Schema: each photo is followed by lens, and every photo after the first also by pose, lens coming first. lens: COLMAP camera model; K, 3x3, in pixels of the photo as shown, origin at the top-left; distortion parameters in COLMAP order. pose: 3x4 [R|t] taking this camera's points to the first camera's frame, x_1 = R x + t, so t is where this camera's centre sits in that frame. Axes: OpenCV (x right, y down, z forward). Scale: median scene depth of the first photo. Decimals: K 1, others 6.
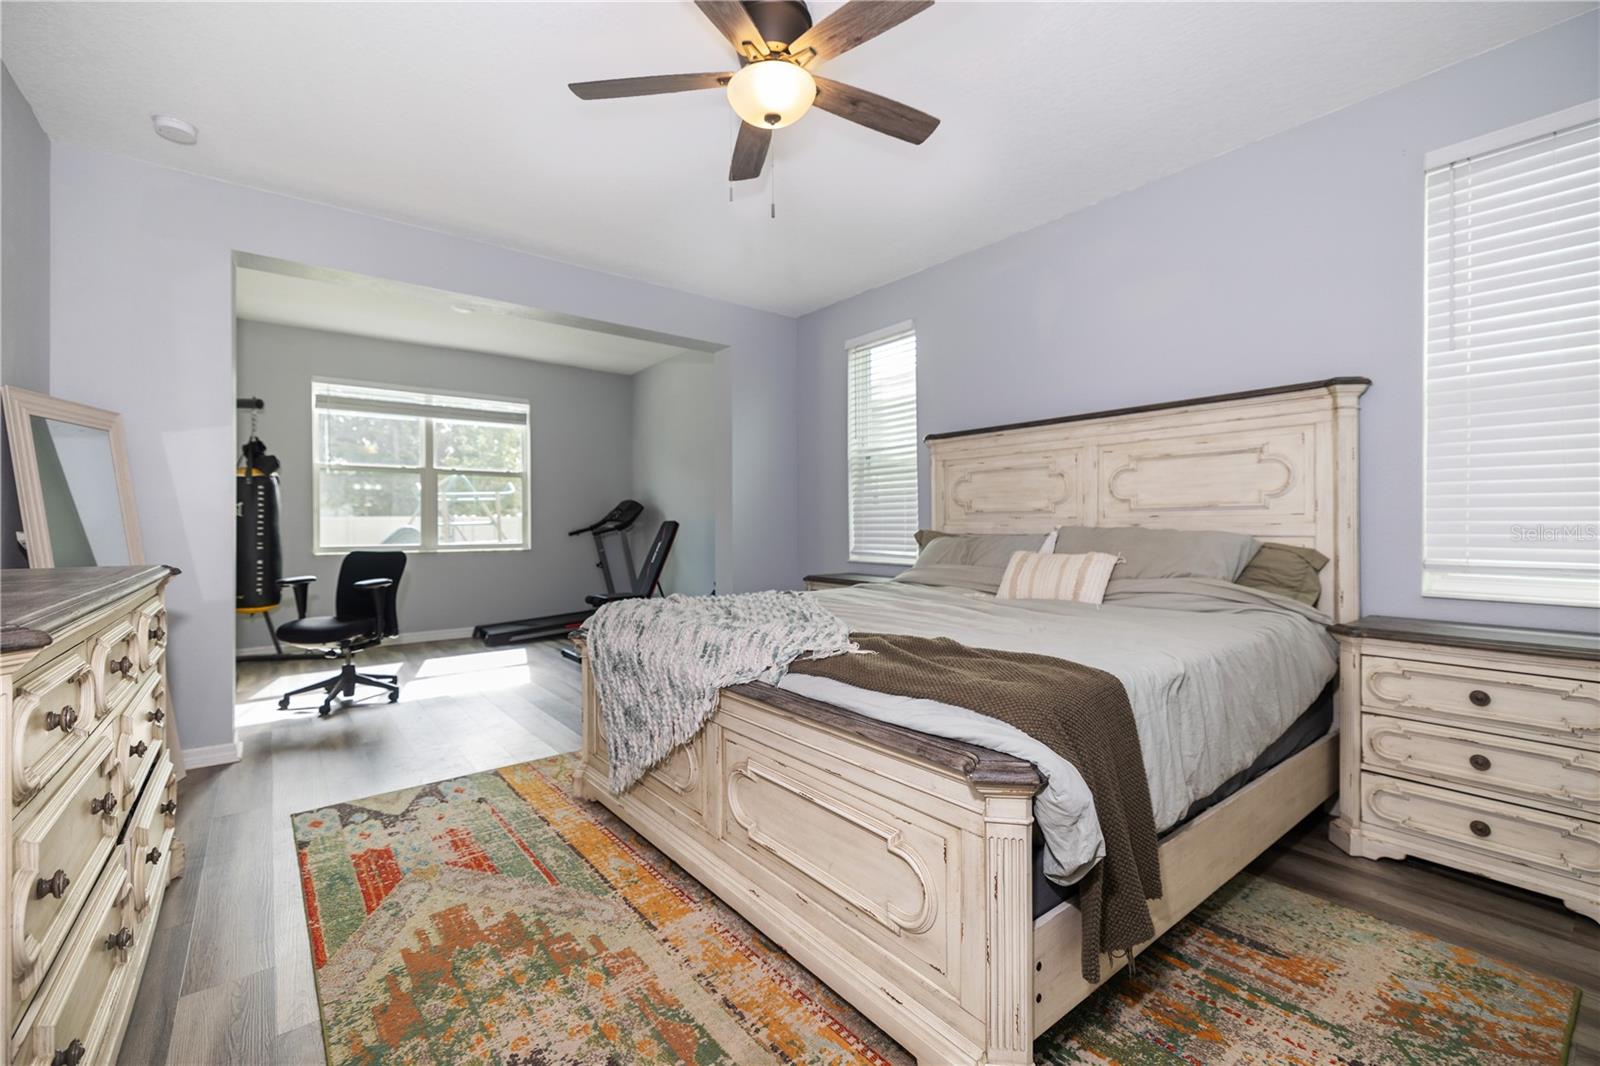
lens RADIAL K [[676.1, 0, 783.4], [0, 676.1, 530.4], [0, 0, 1]] dist [-0.000219, -0.000999]
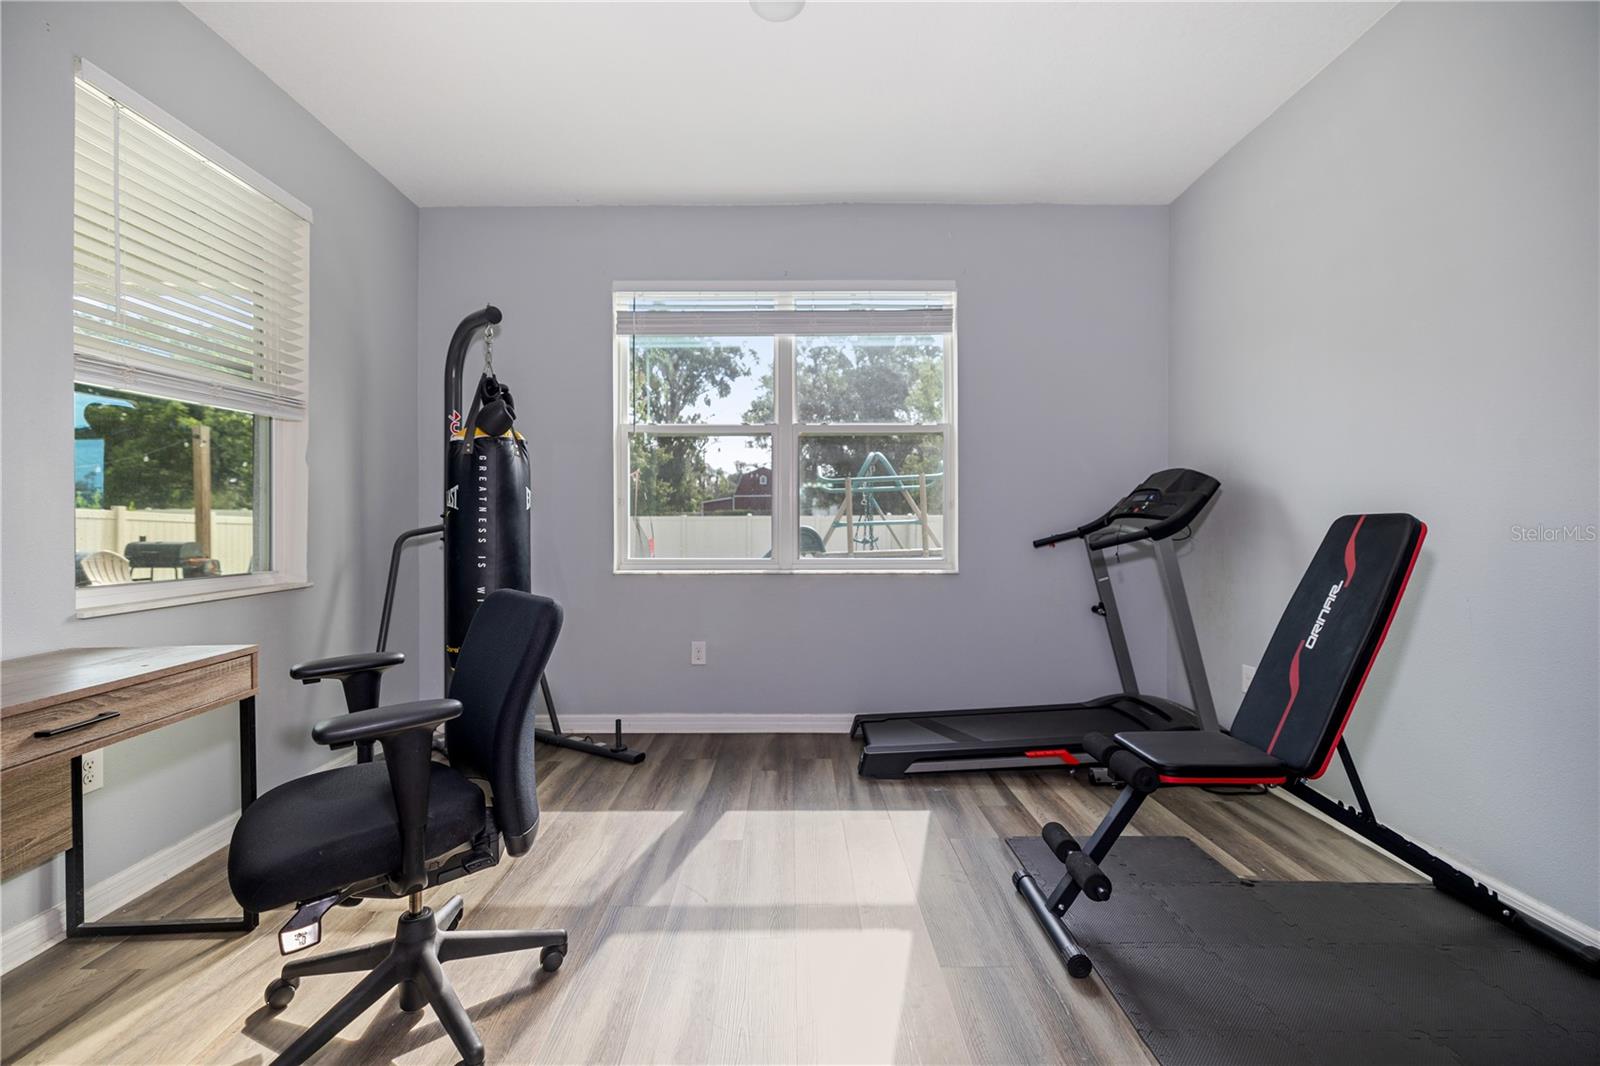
lens RADIAL K [[676.1, 0, 801.8], [0, 676.1, 532.1], [0, 0, 1]] dist [-0.000219, -0.000999]
pose [[0.801336, 0.007760, -0.598164, -0.163535], [-0.006739, 0.999970, 0.003944, -0.004396], [0.598176, 0.000870, 0.801364, 0.520493]]
